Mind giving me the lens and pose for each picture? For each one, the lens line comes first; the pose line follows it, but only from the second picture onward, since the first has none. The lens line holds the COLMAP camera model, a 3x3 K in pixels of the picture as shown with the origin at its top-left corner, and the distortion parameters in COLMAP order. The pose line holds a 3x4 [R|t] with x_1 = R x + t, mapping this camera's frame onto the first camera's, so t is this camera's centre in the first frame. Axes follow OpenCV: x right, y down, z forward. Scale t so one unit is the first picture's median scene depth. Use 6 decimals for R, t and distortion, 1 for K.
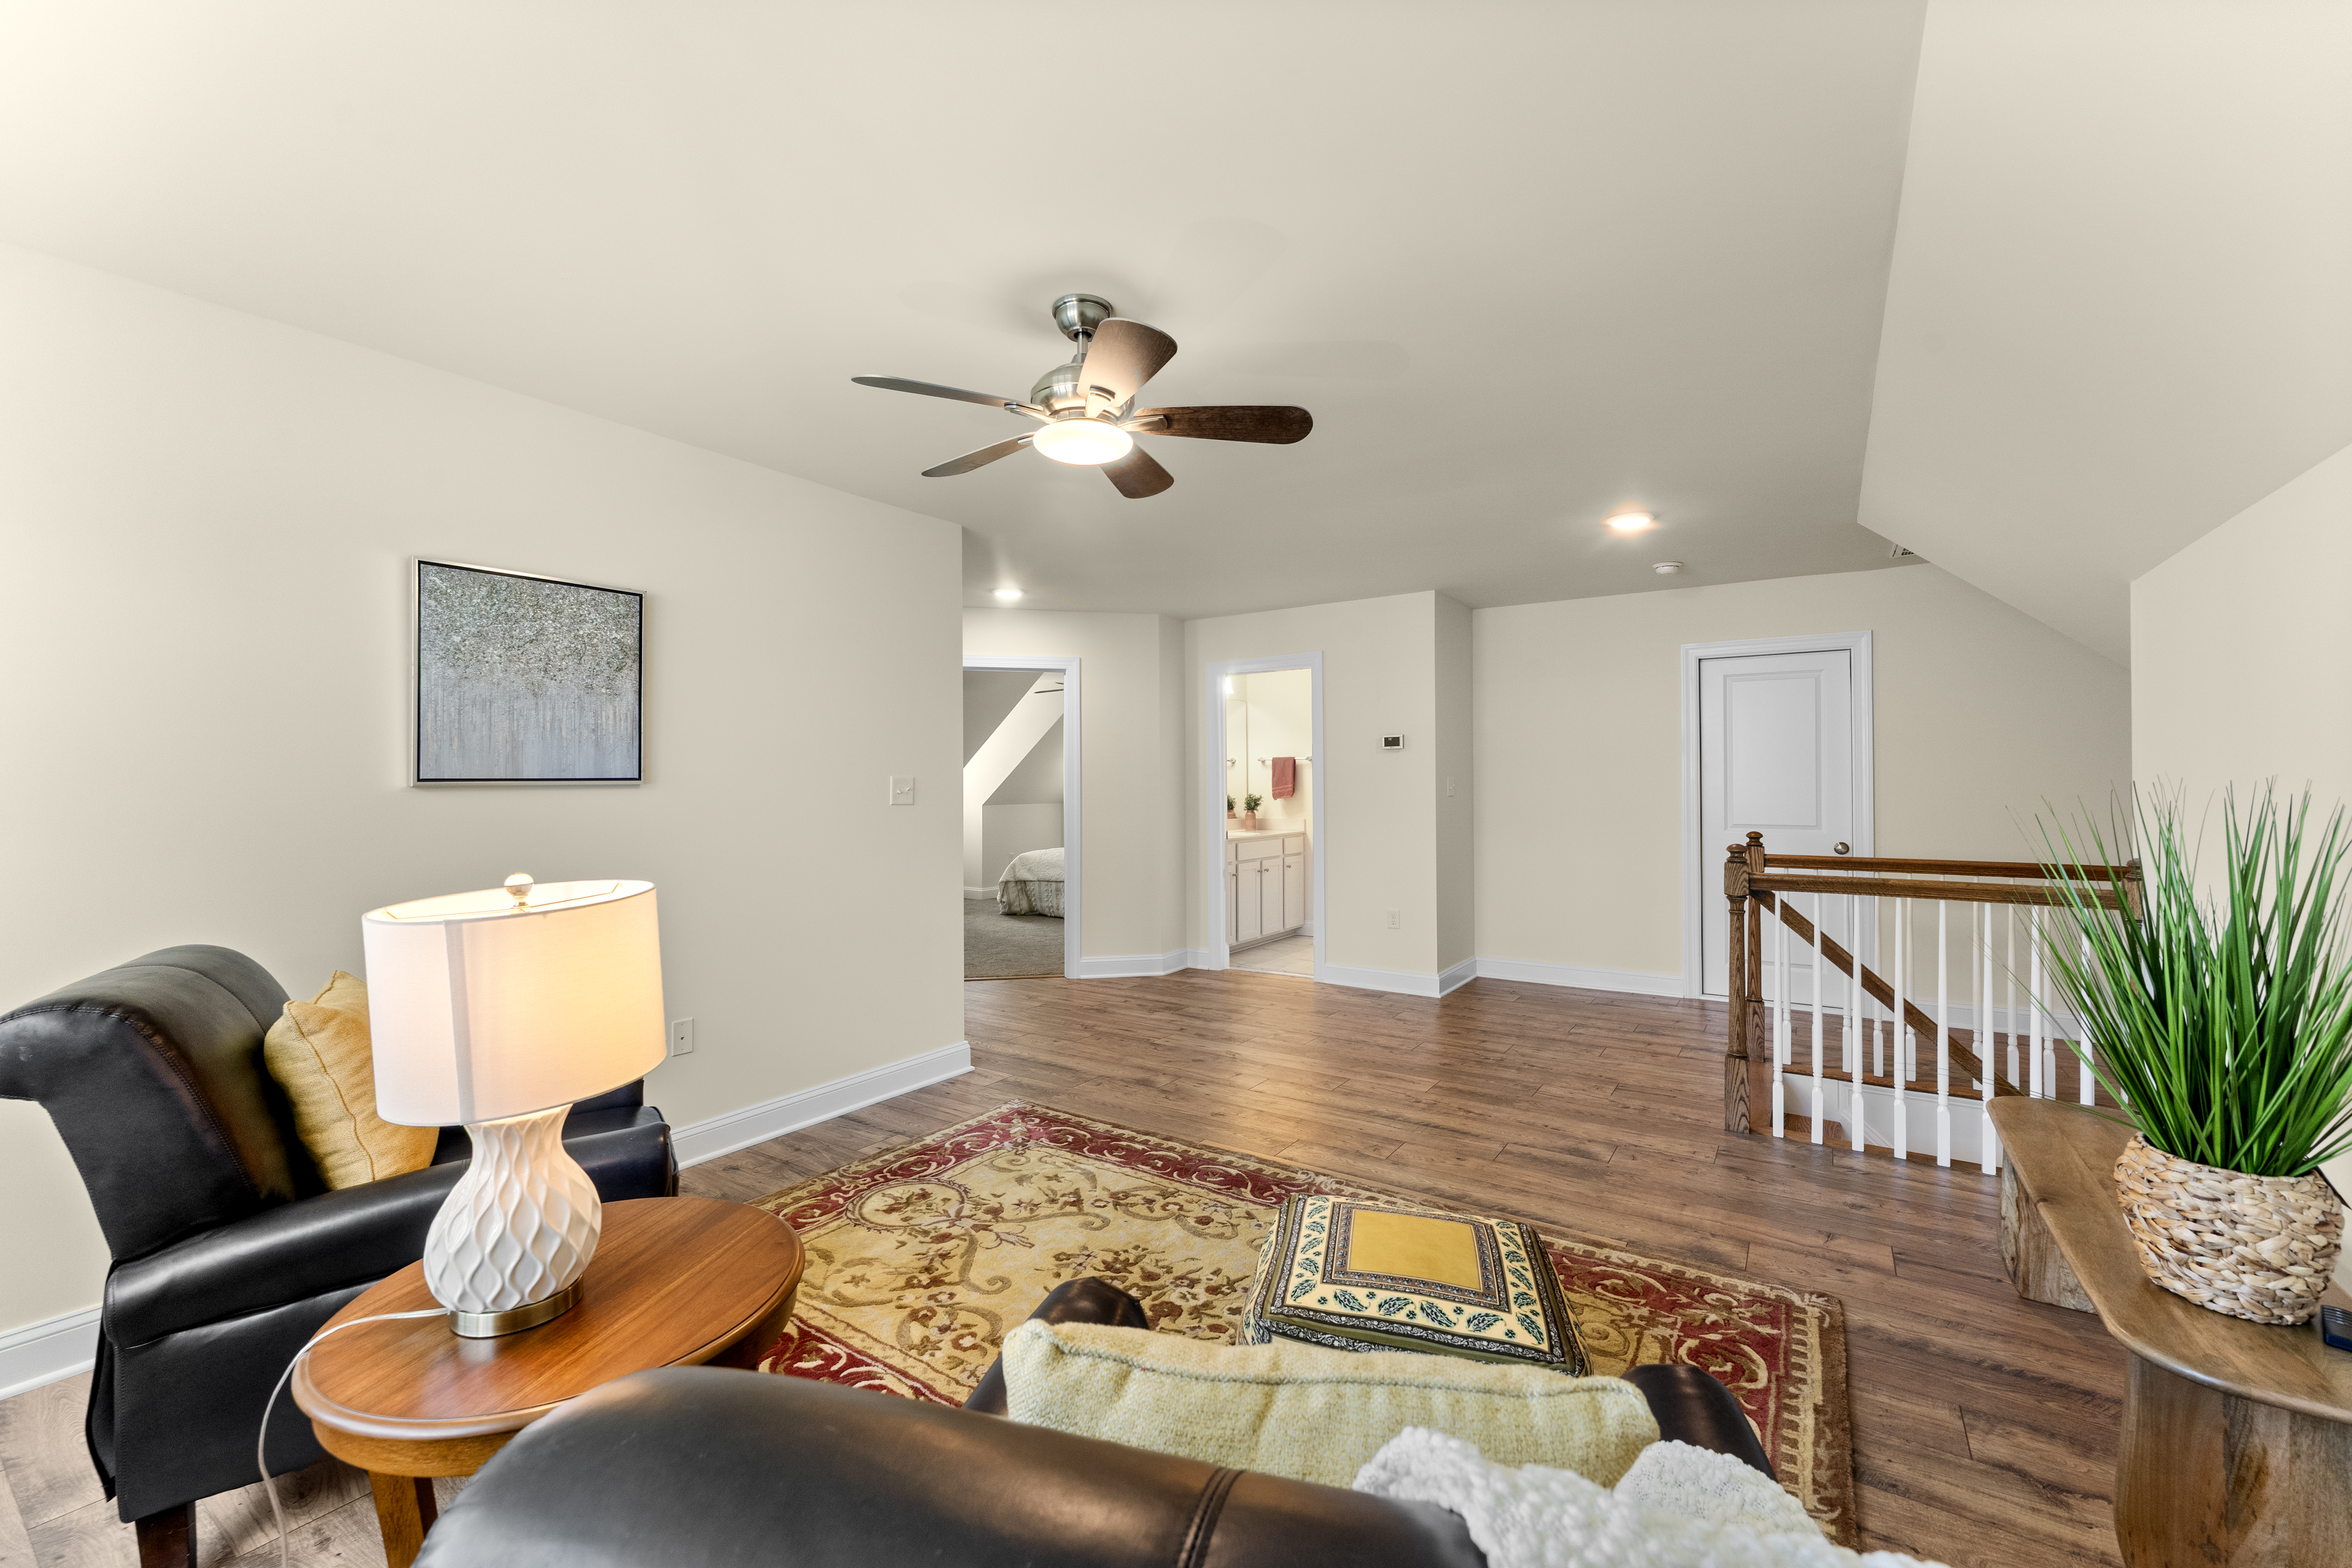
lens RADIAL K [[951.0, 0, 1162.4], [0, 951.0, 790.8], [0, 0, 1]] dist [-0.000041, -0.000134]
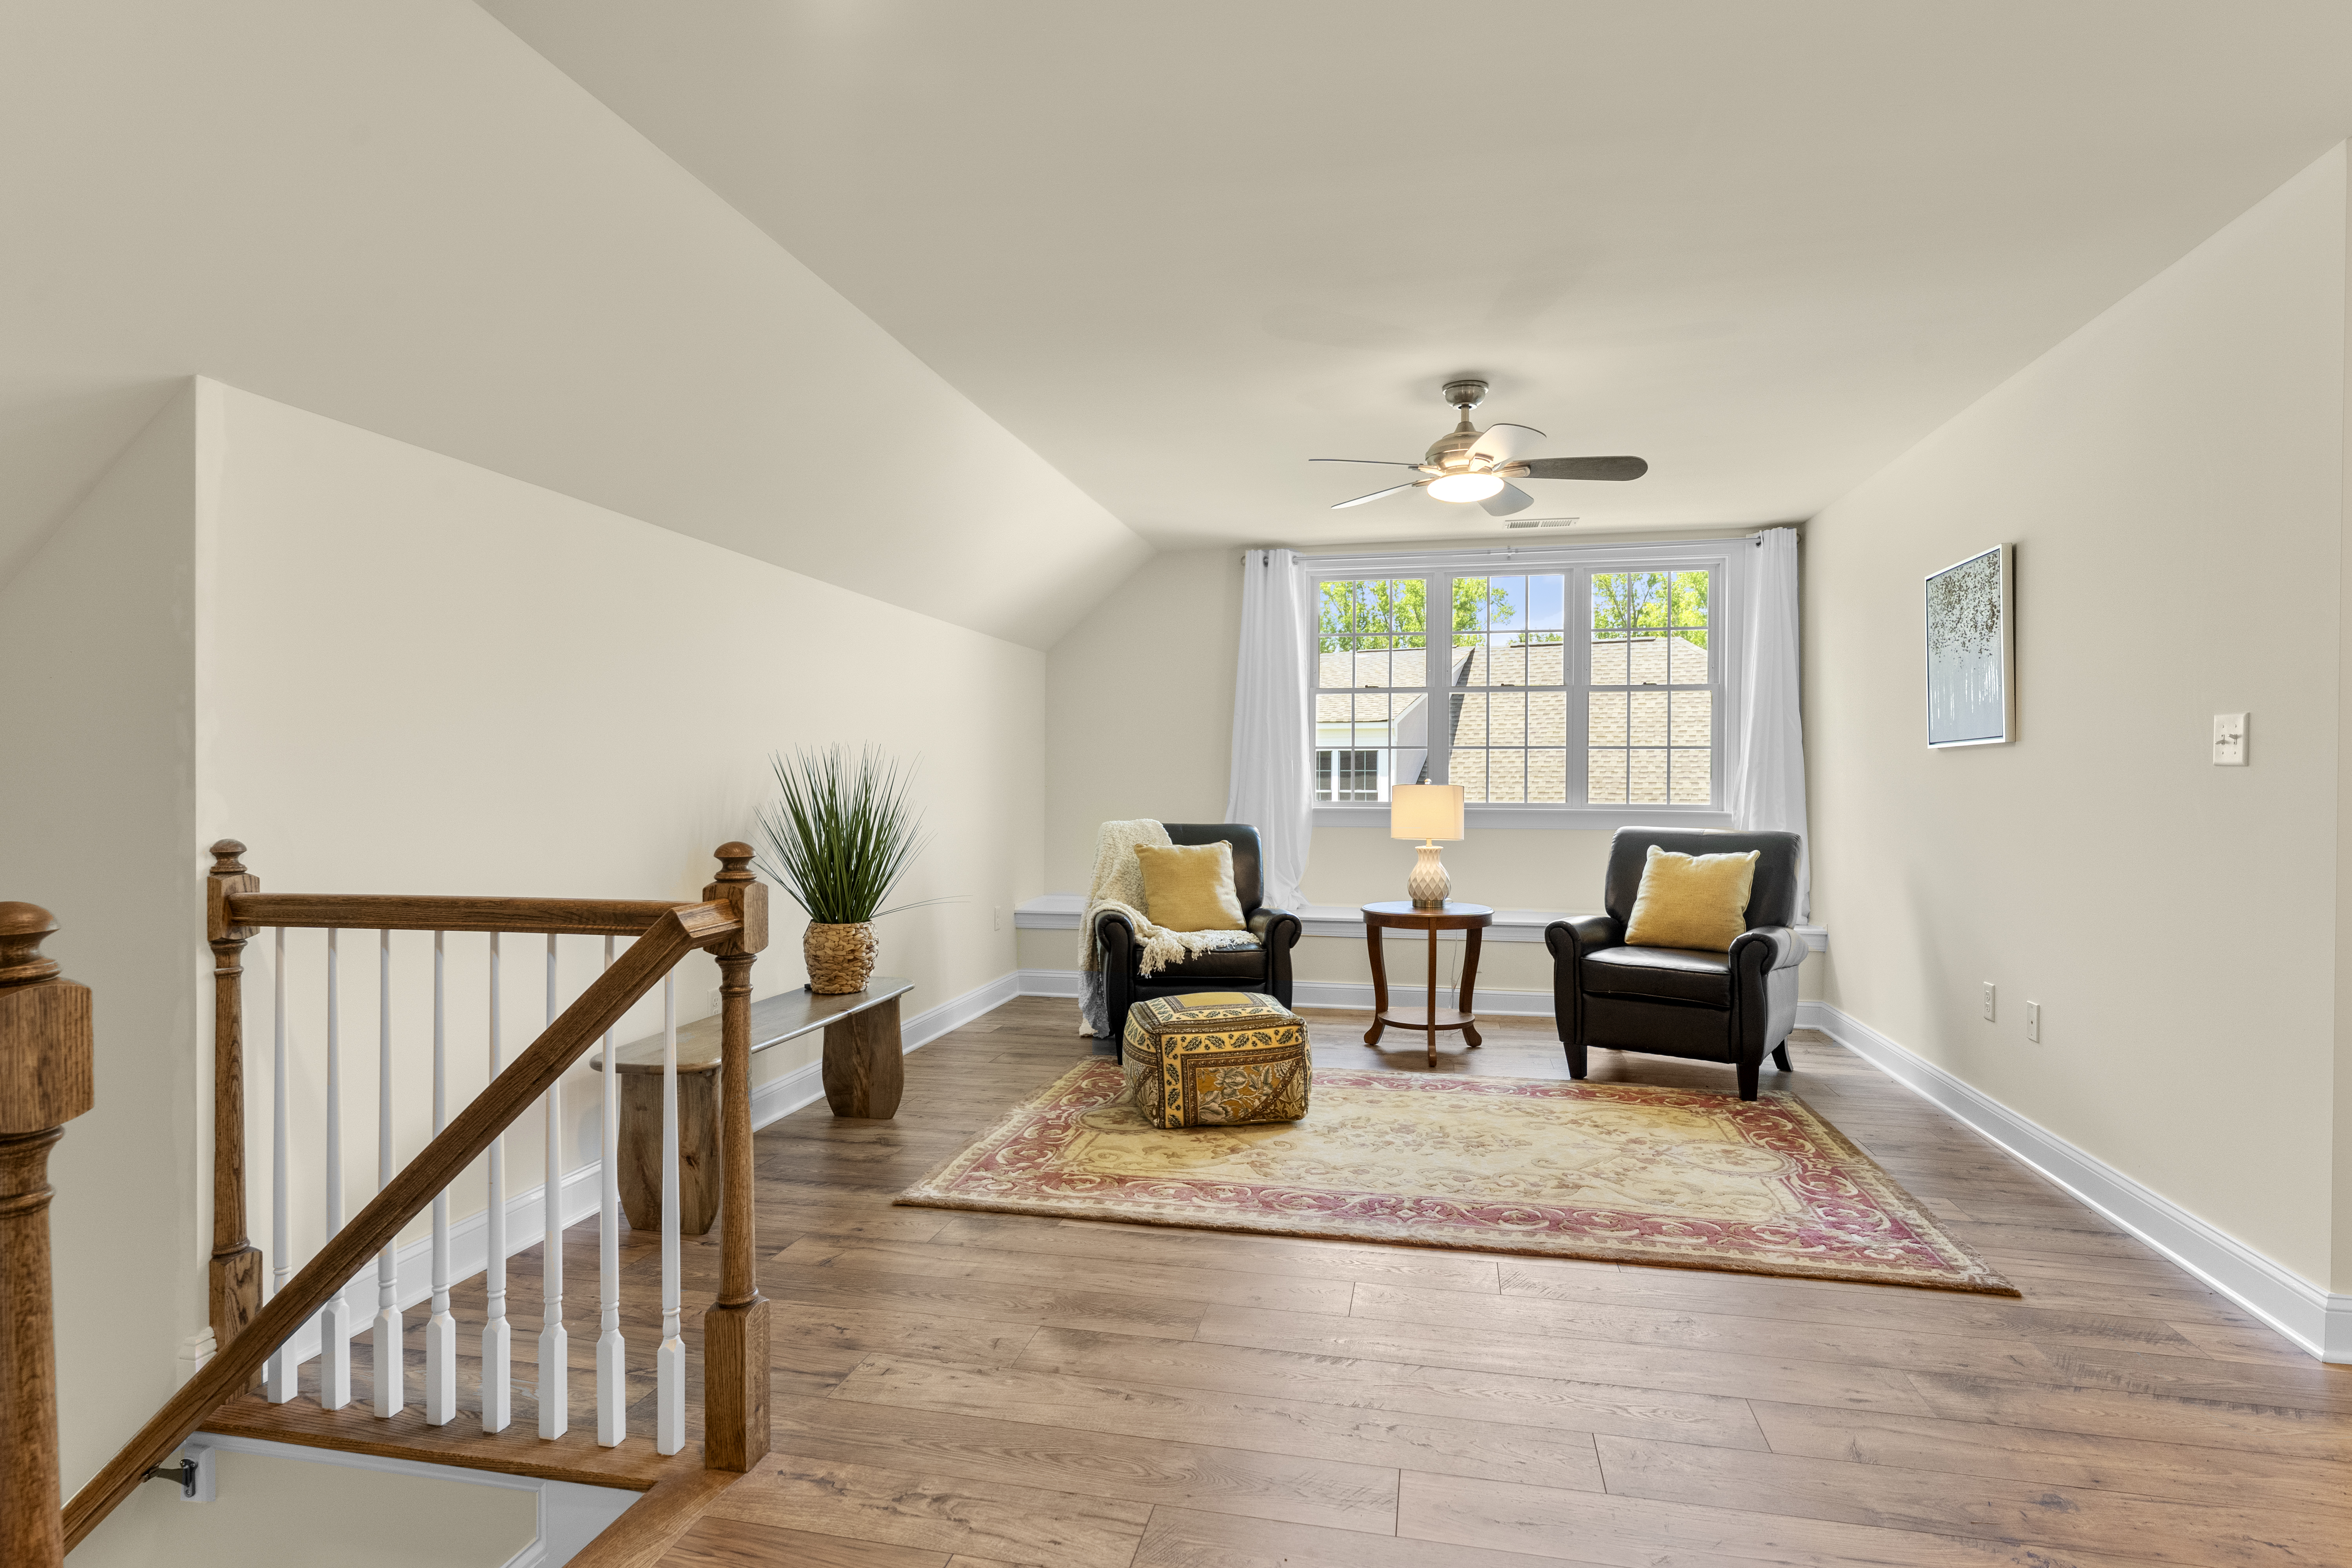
lens RADIAL K [[1227.0, 0, 1176.0], [0, 1227.0, 784.0], [0, 0, 1]] dist [-0.000025, -0.000008]
pose [[-0.922737, -0.000690, -0.385429, 1.017006], [-0.004235, 0.999956, 0.008349, 0.040147], [0.385406, 0.009336, -0.922700, 2.583400]]
